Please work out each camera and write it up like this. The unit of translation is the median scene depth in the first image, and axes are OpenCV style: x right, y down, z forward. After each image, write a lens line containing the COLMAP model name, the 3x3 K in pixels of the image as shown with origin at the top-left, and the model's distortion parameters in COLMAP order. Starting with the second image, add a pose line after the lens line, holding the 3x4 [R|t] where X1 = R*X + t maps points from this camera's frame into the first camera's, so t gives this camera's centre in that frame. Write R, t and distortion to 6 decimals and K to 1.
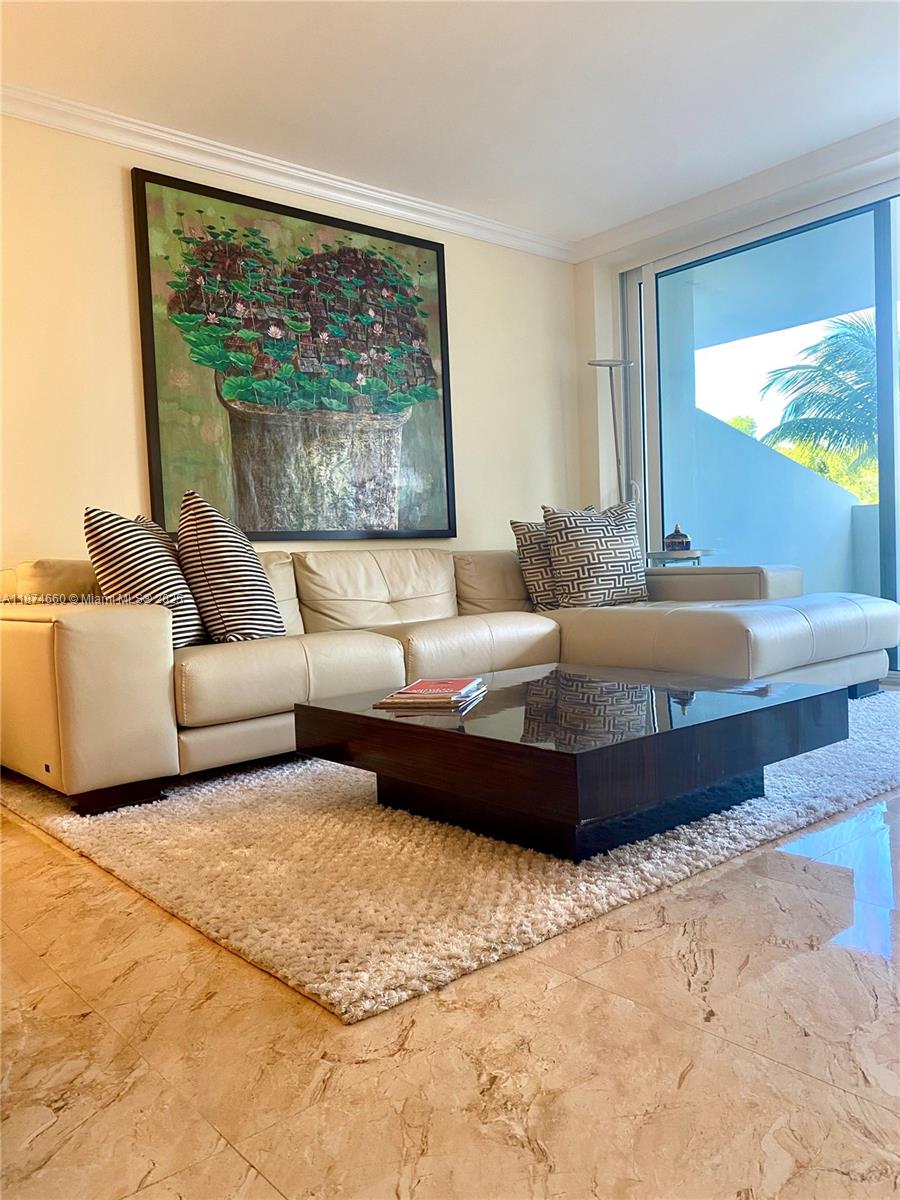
lens RADIAL K [[922.2, 0, 454.6], [0, 922.2, 608.0], [0, 0, 1]] dist [0.058191, -0.056527]
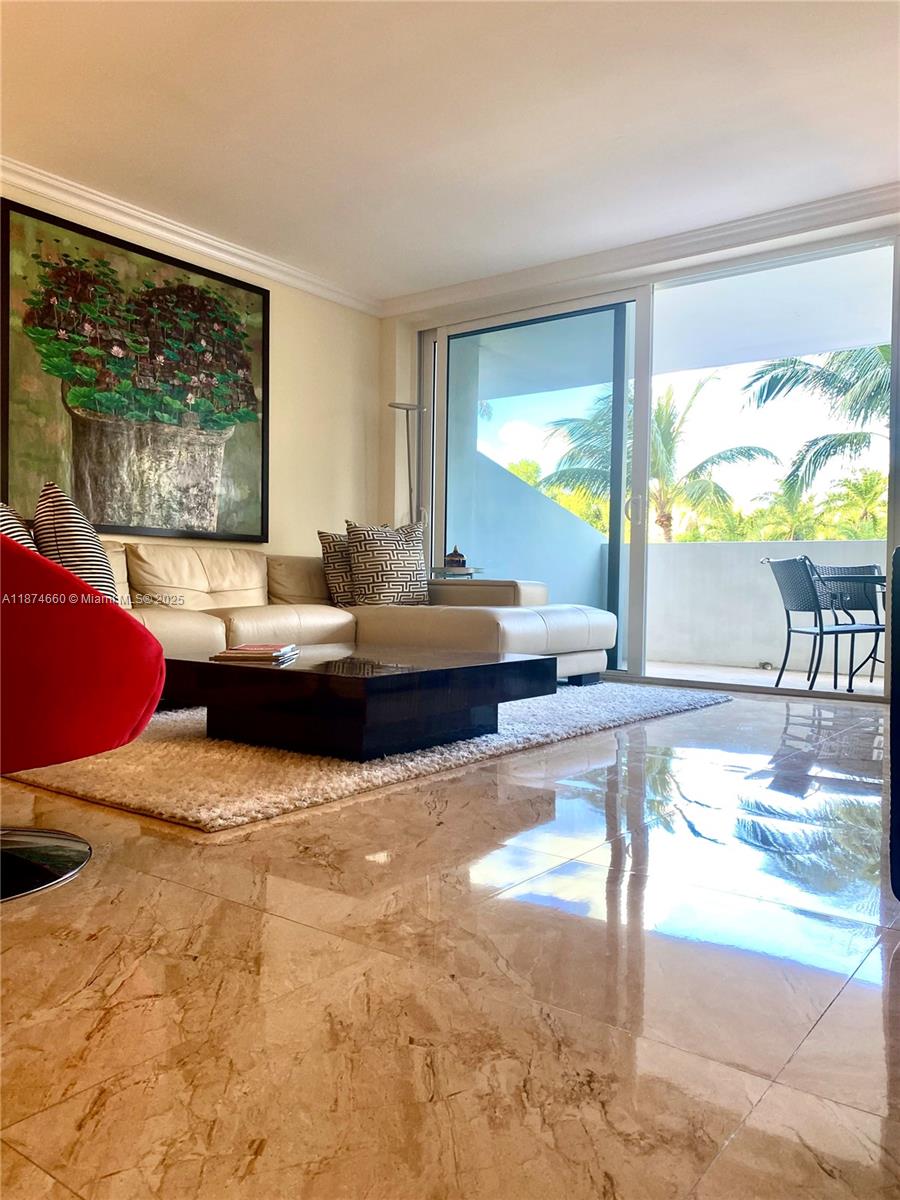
lens RADIAL K [[922.2, 0, 457.1], [0, 922.2, 593.2], [0, 0, 1]] dist [0.058191, -0.056527]
pose [[0.973125, 0.055084, 0.223591, -0.027462], [-0.045138, 0.997761, -0.049356, 0.038074], [-0.225809, 0.037937, 0.973433, -0.200802]]
